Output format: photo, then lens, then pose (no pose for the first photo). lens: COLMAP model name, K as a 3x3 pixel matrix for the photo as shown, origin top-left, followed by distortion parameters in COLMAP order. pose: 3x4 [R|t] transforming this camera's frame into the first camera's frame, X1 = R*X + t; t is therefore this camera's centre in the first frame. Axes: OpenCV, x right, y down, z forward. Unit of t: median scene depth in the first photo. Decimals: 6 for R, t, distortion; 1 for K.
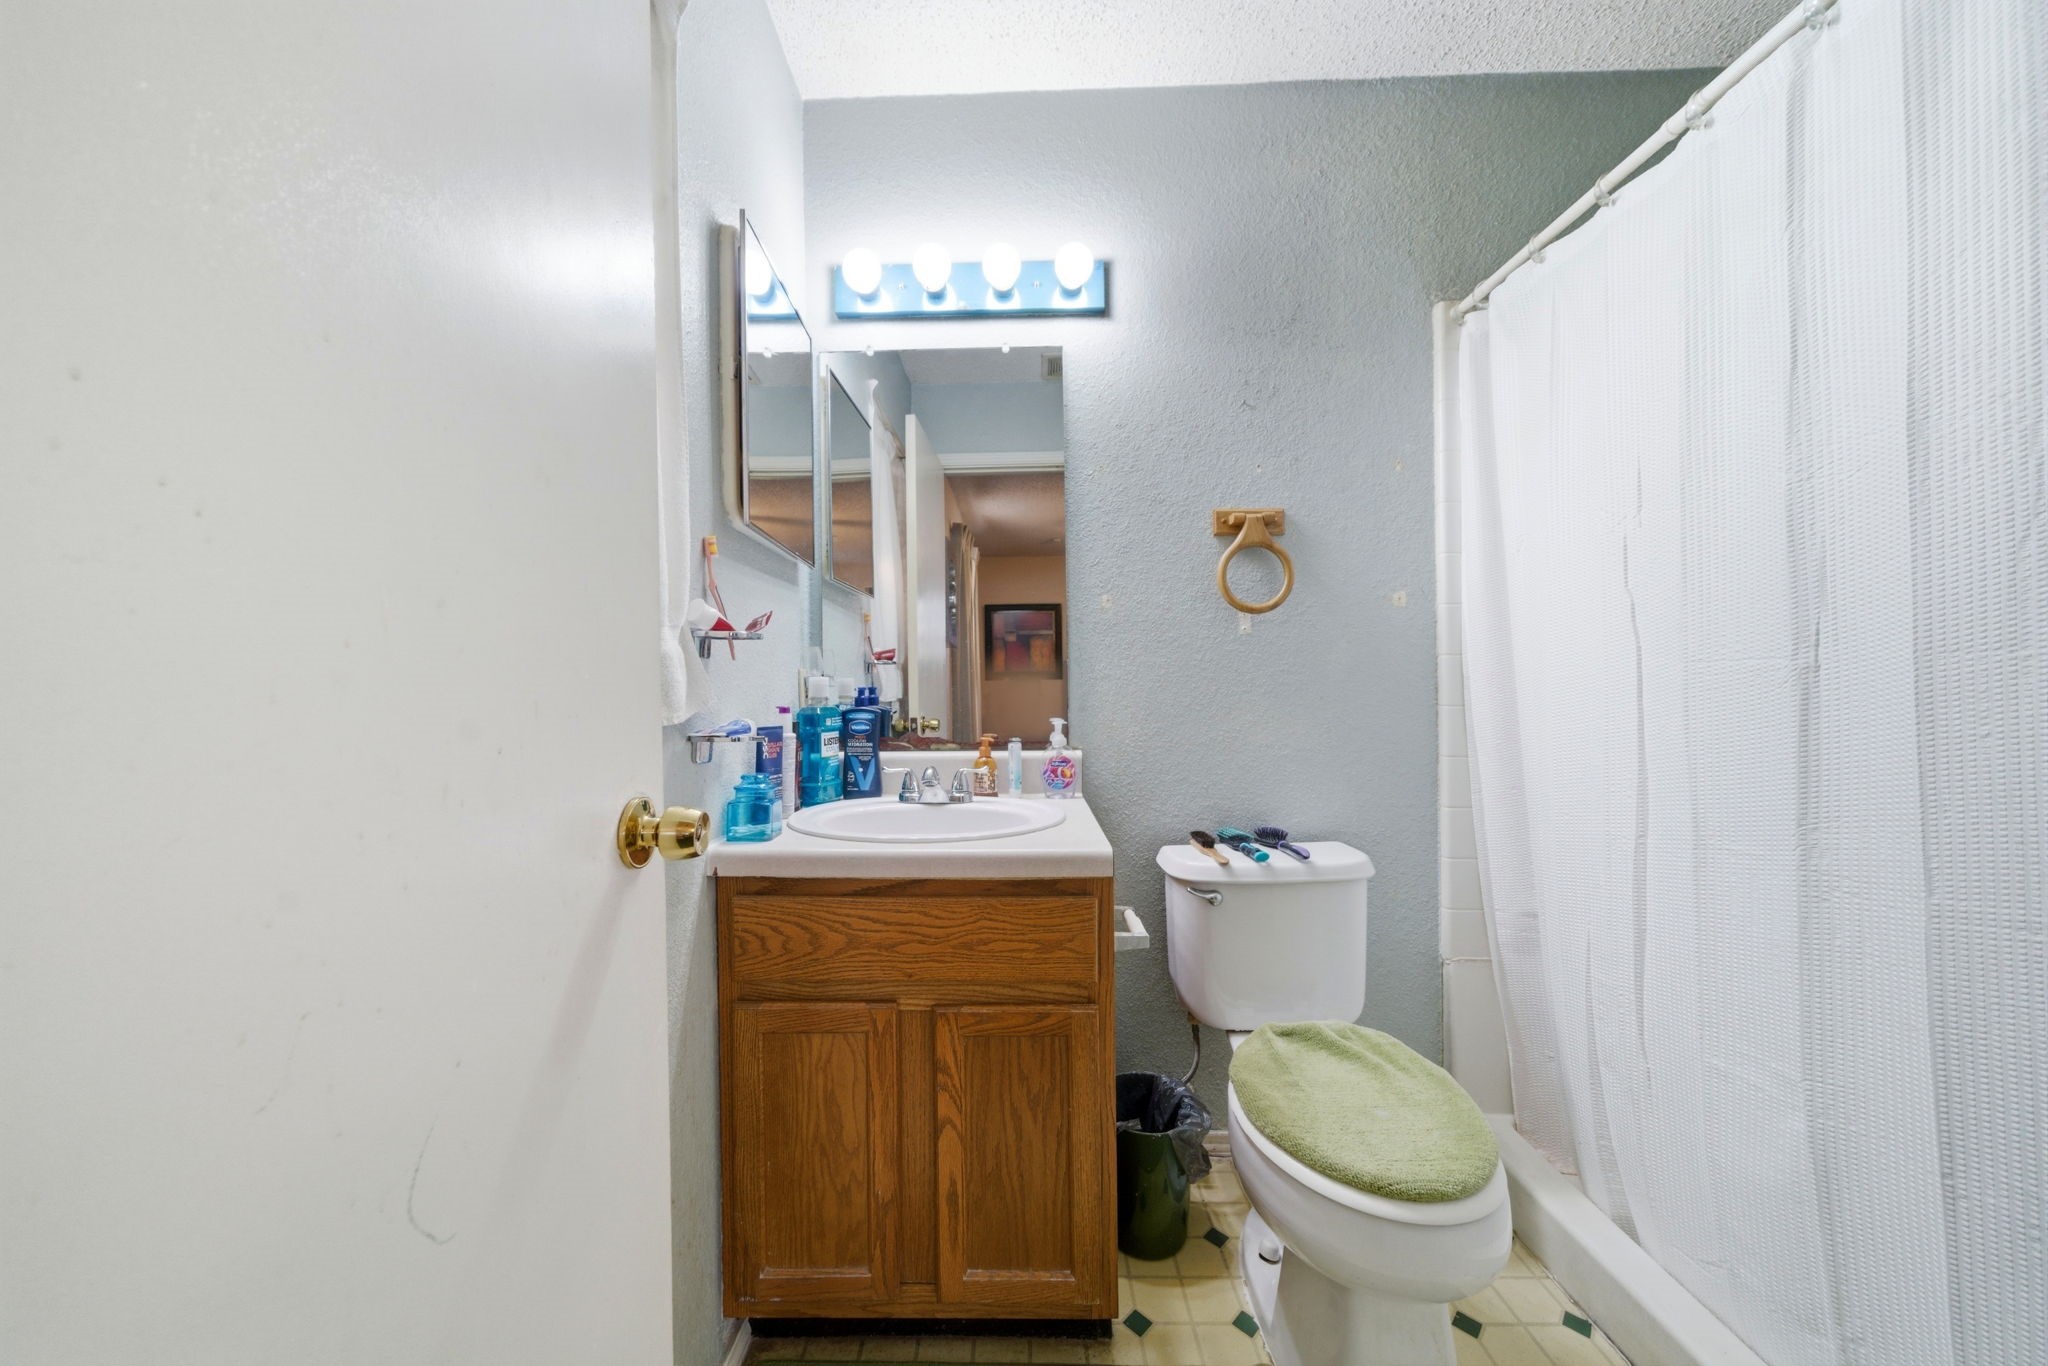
lens RADIAL K [[710.9, 0, 1001.1], [0, 710.9, 685.6], [0, 0, 1]] dist [-0.001371, -0.000130]
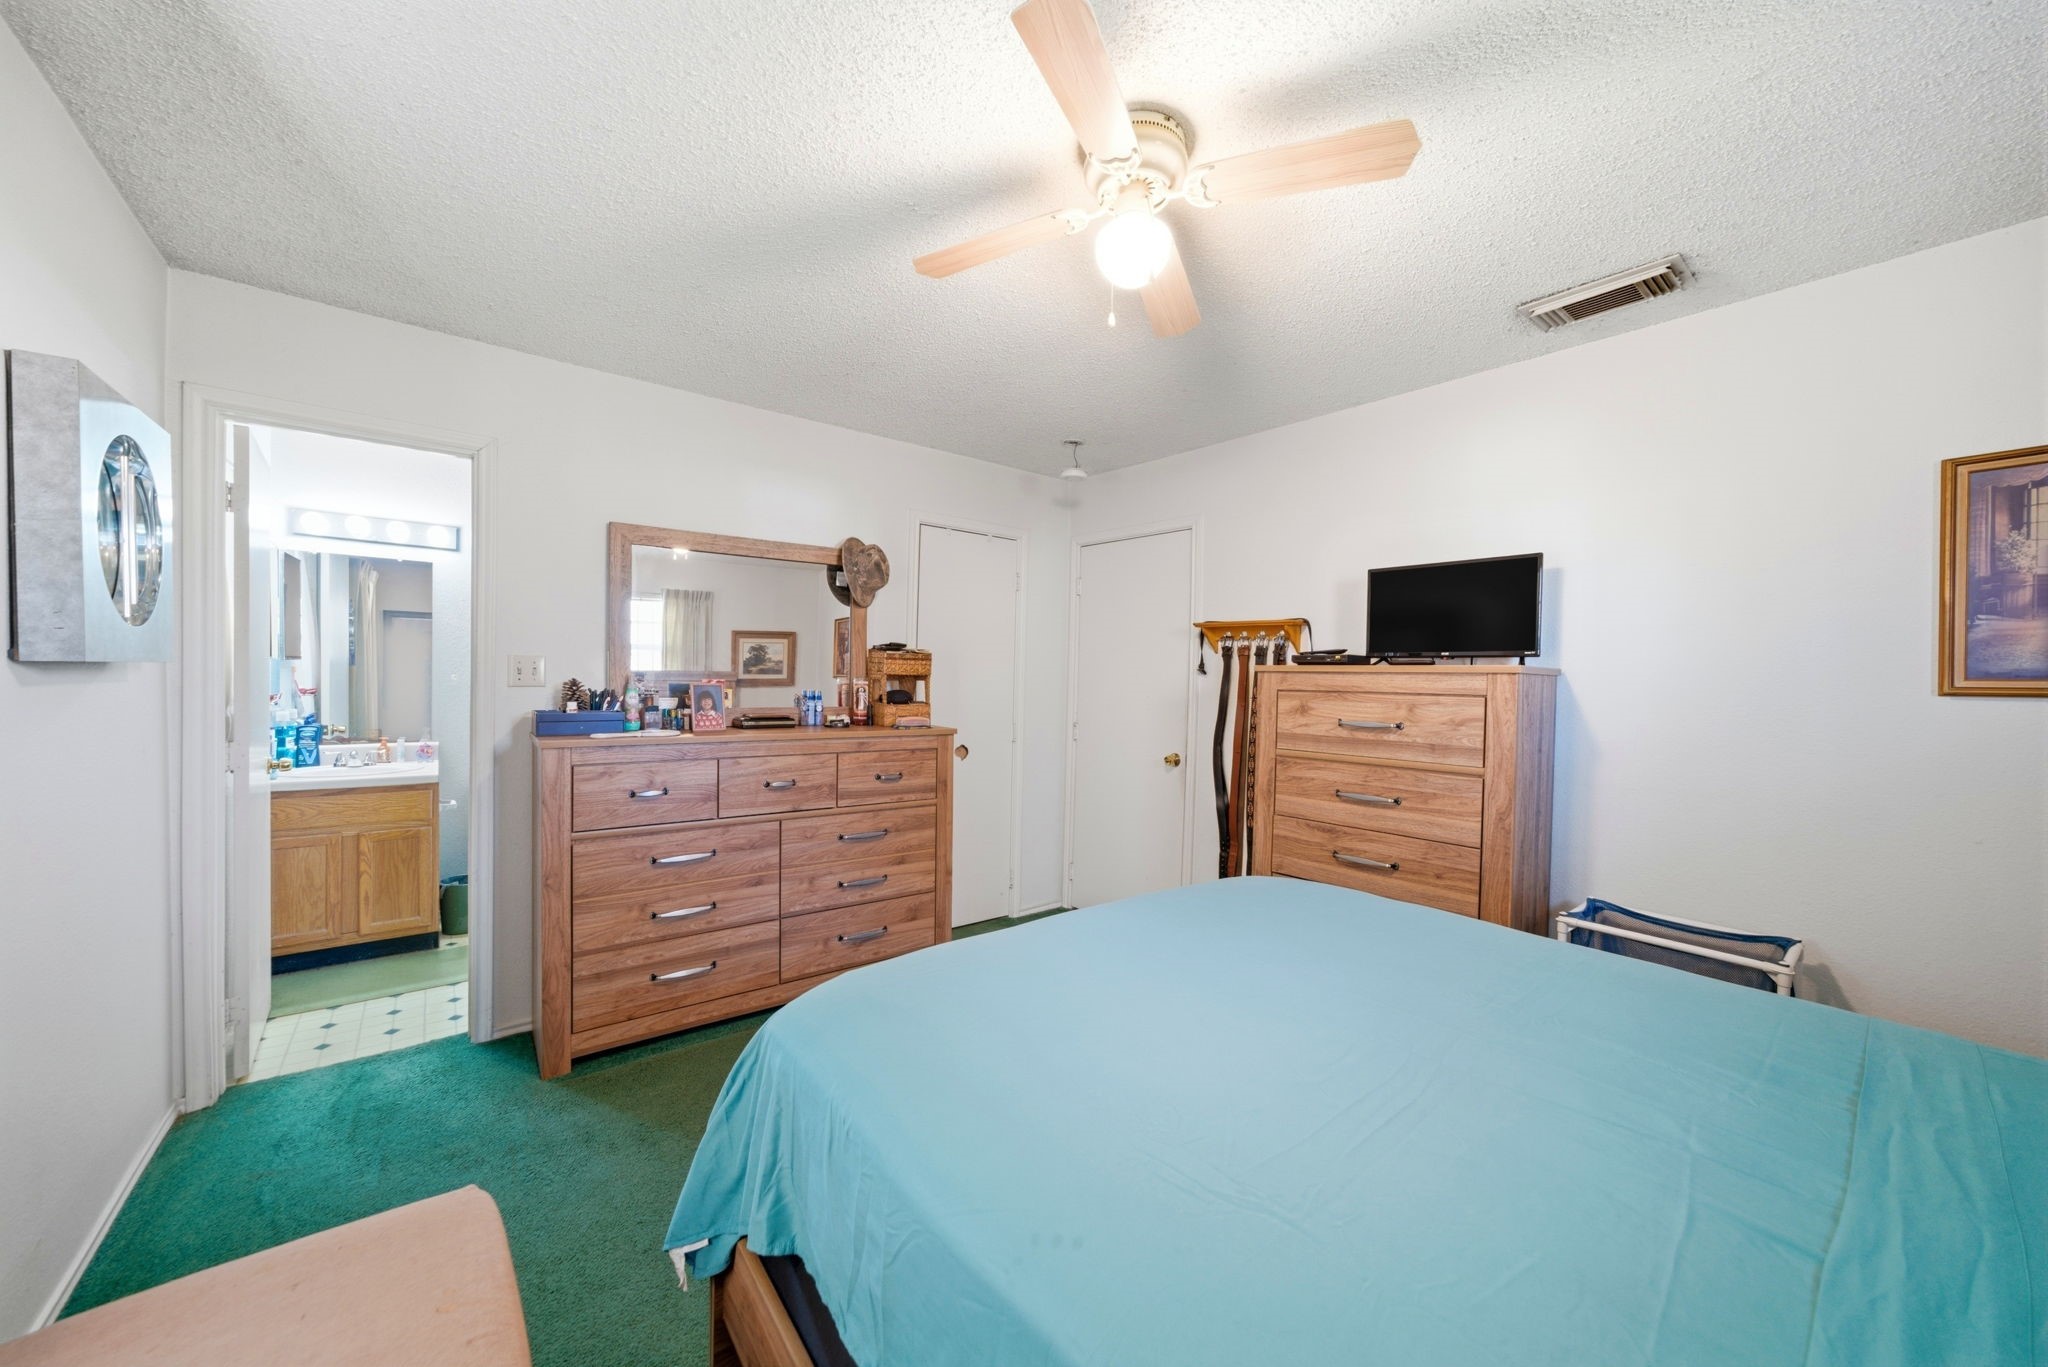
lens RADIAL K [[710.9, 0, 1001.1], [0, 710.9, 686.1], [0, 0, 1]] dist [-0.001371, -0.000130]
pose [[0.765906, 0.016786, 0.642734, 0.028124], [-0.031863, 0.999422, 0.011867, -0.188459], [-0.642163, -0.029569, 0.765998, -2.088734]]
